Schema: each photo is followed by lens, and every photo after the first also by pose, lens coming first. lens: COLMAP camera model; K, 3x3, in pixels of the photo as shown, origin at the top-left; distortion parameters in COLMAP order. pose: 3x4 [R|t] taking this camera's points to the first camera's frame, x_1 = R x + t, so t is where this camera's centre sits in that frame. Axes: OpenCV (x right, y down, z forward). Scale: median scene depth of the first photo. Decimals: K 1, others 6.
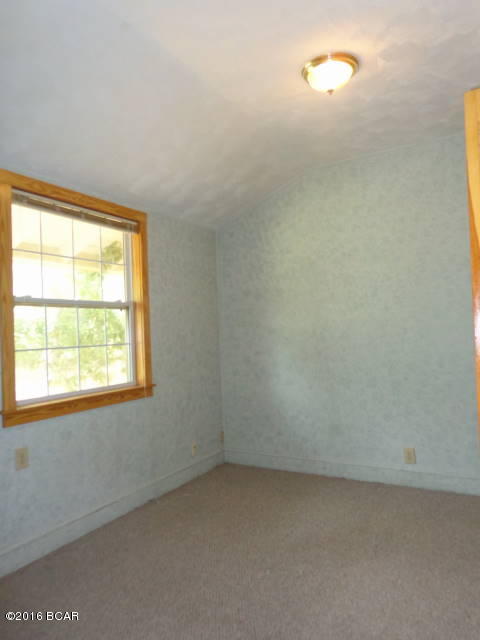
lens RADIAL K [[451.3, 0, 242.6], [0, 451.3, 321.6], [0, 0, 1]] dist [0.005385, 0.005397]
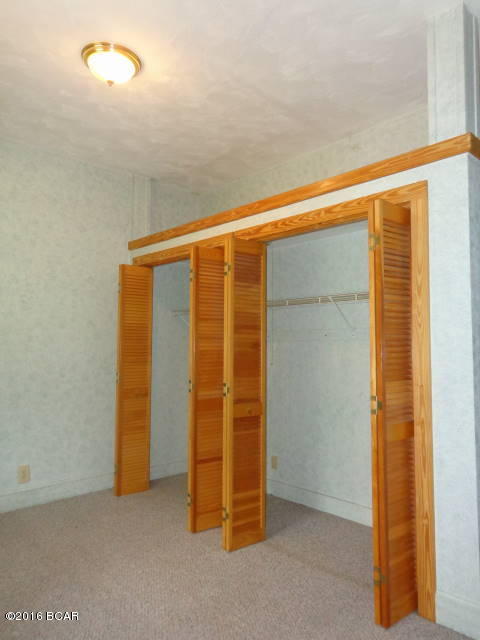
lens RADIAL K [[451.3, 0, 242.1], [0, 451.3, 319.8], [0, 0, 1]] dist [0.005385, 0.005397]
pose [[0.298810, 0.094688, 0.949603, -0.408318], [-0.030117, 0.995505, -0.089788, 0.052734], [-0.953837, -0.001770, 0.300319, 0.299690]]
